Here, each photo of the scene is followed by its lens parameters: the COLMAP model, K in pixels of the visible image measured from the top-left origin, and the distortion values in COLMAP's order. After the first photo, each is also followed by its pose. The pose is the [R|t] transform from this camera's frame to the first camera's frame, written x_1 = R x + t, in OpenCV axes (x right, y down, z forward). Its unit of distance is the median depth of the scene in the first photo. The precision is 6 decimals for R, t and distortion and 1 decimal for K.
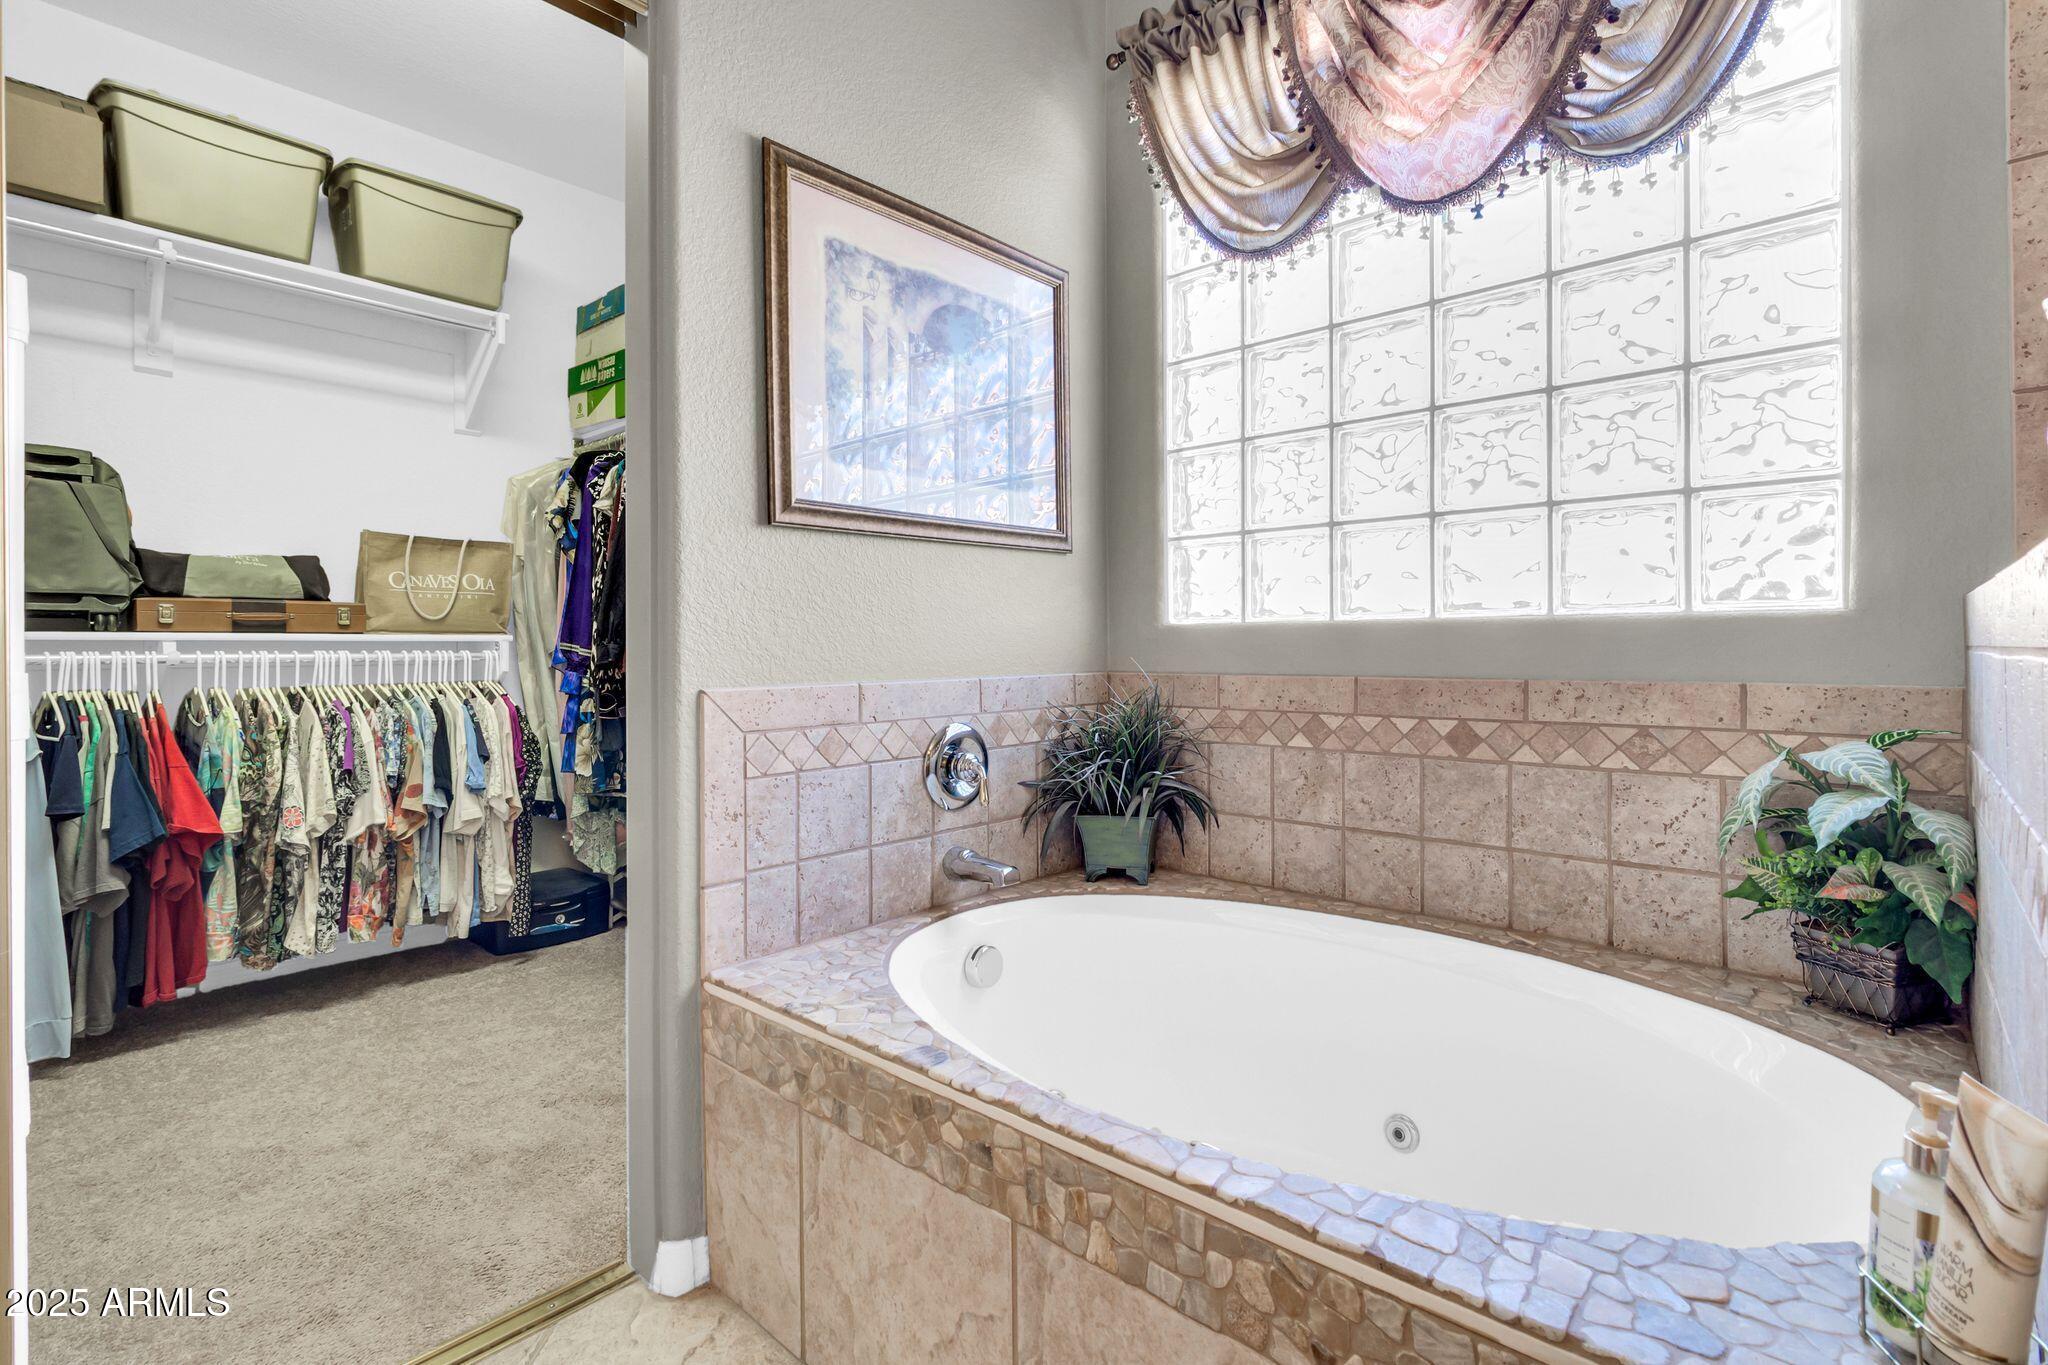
lens RADIAL K [[944.1, 0, 1034.5], [0, 944.1, 640.5], [0, 0, 1]] dist [0.002720, 0.000233]
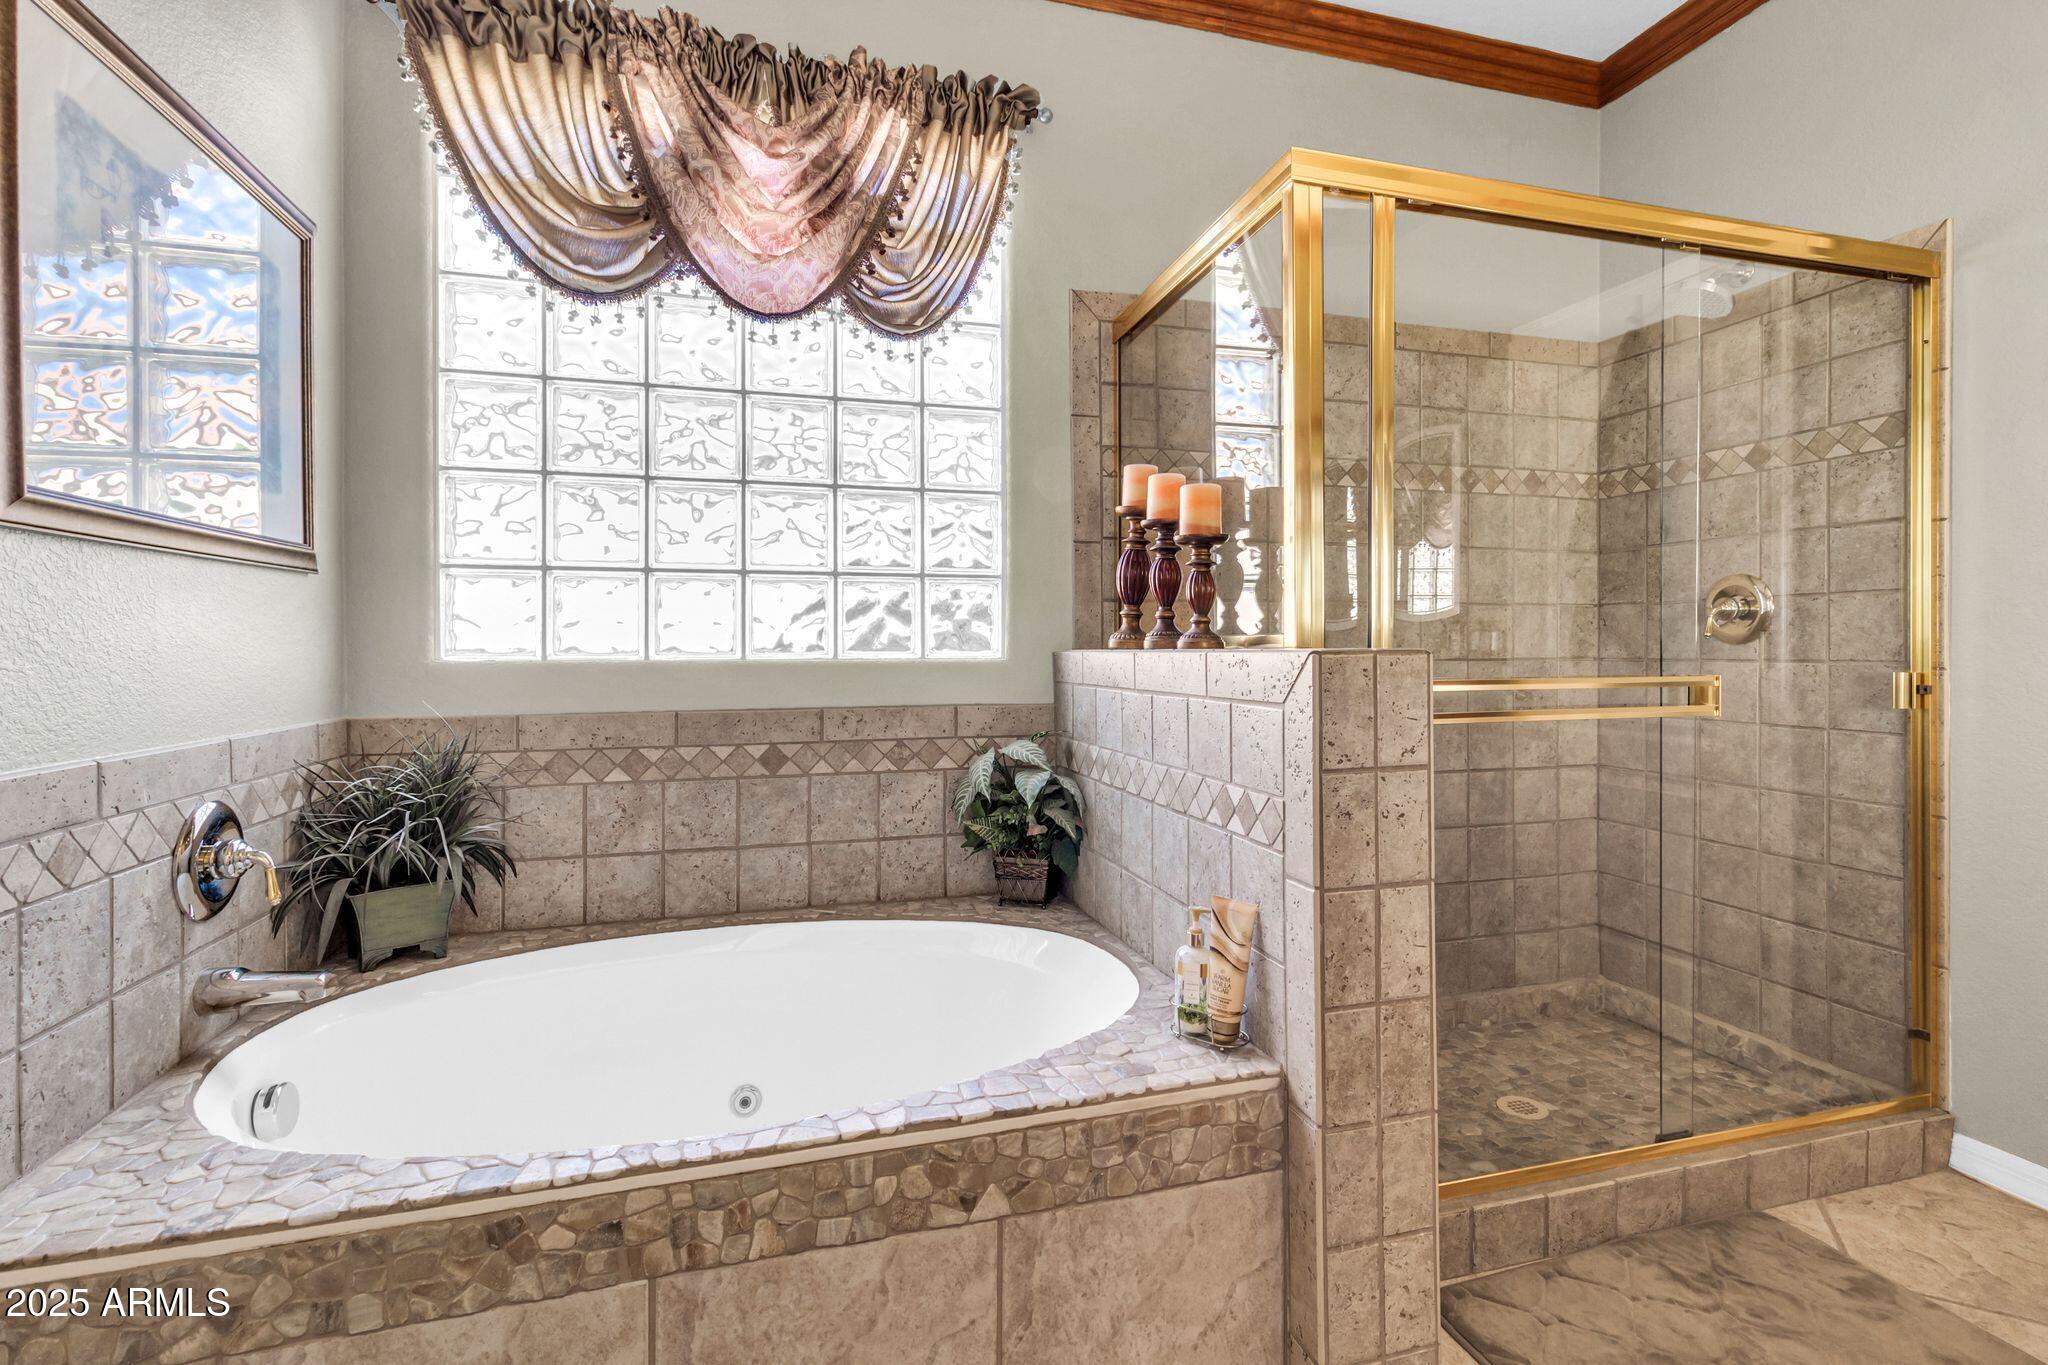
lens RADIAL K [[944.1, 0, 1030.7], [0, 944.1, 642.5], [0, 0, 1]] dist [0.002720, 0.000233]
pose [[0.541083, 0.011364, 0.840893, -0.417825], [-0.005517, 0.999935, -0.009964, -0.038580], [-0.840951, 0.000753, 0.541110, 0.067503]]
